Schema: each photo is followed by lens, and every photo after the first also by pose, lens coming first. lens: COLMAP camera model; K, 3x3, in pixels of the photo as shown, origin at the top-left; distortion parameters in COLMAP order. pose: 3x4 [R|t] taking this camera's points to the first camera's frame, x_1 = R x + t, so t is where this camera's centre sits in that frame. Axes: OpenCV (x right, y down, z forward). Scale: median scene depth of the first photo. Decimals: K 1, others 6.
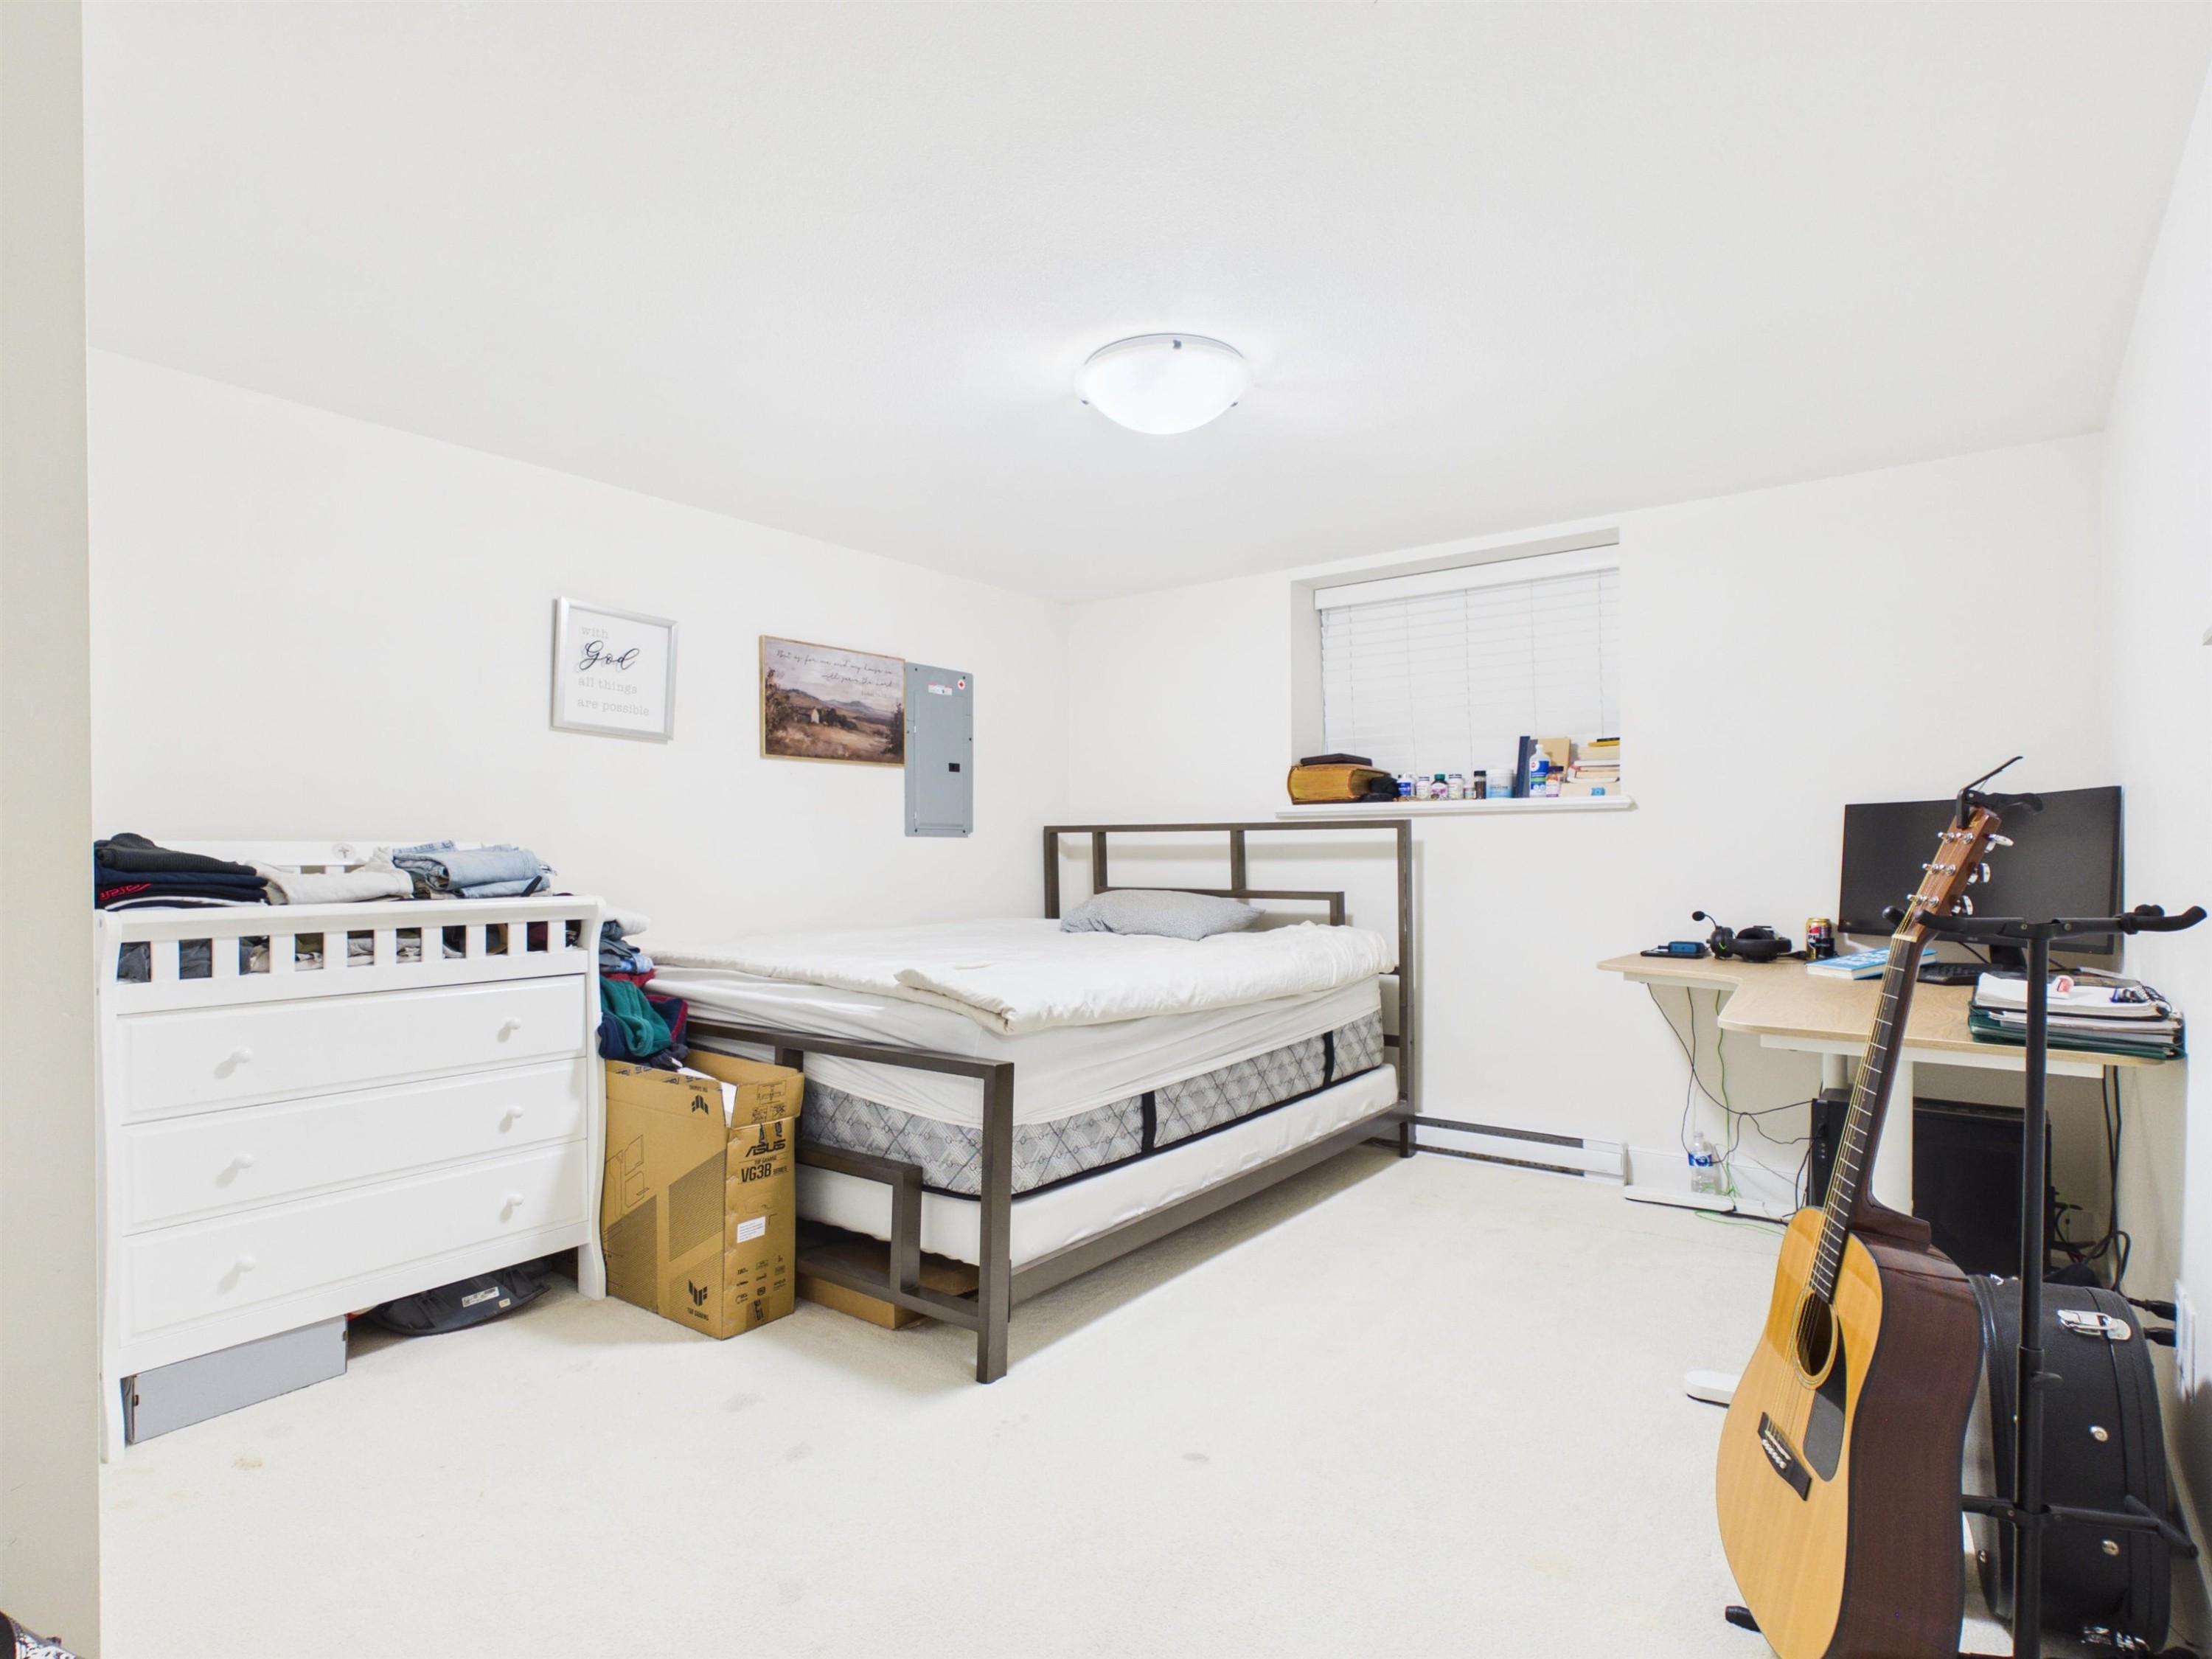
lens RADIAL K [[1161.5, 0, 1106.5], [0, 1161.5, 871.1], [0, 0, 1]] dist [0.000687, 0.000057]
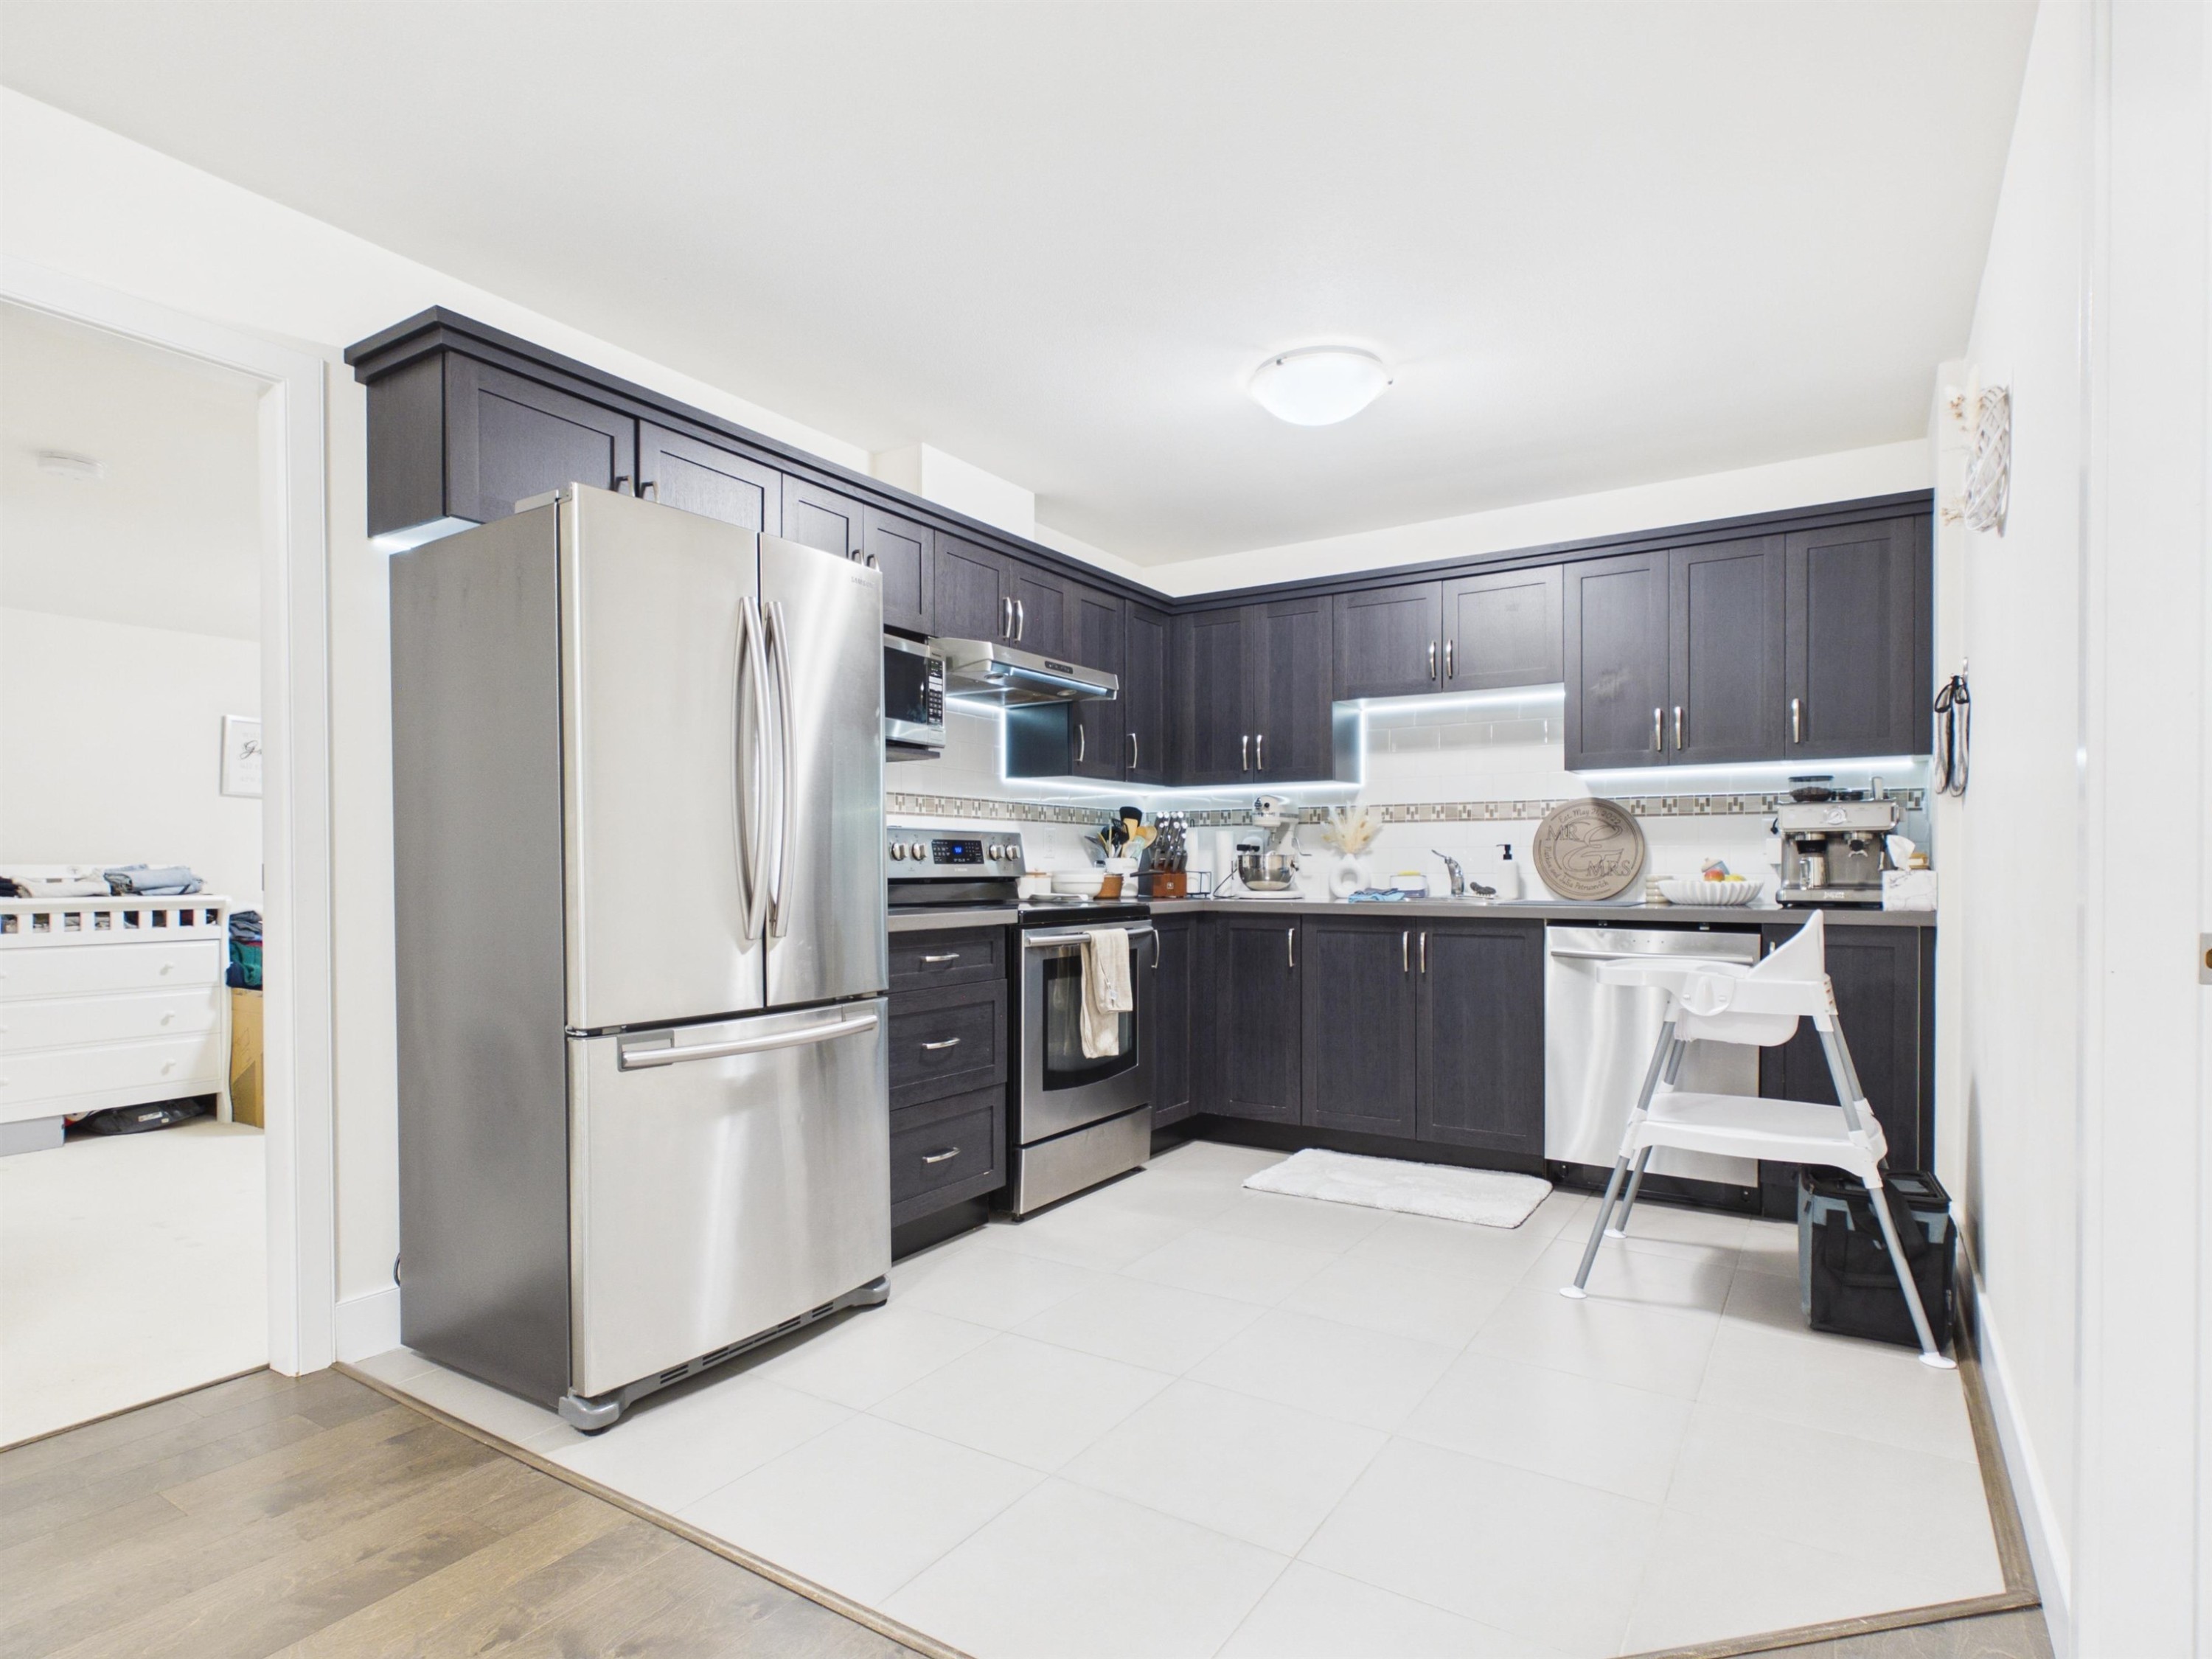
lens RADIAL K [[1156.5, 0, 1108.3], [0, 1156.5, 885.1], [0, 0, 1]] dist [-0.000662, -0.000618]
pose [[0.997001, -0.002528, 0.077343, 0.804239], [0.002615, 0.999996, -0.001022, 0.012101], [-0.077340, 0.001221, 0.997004, -0.903088]]
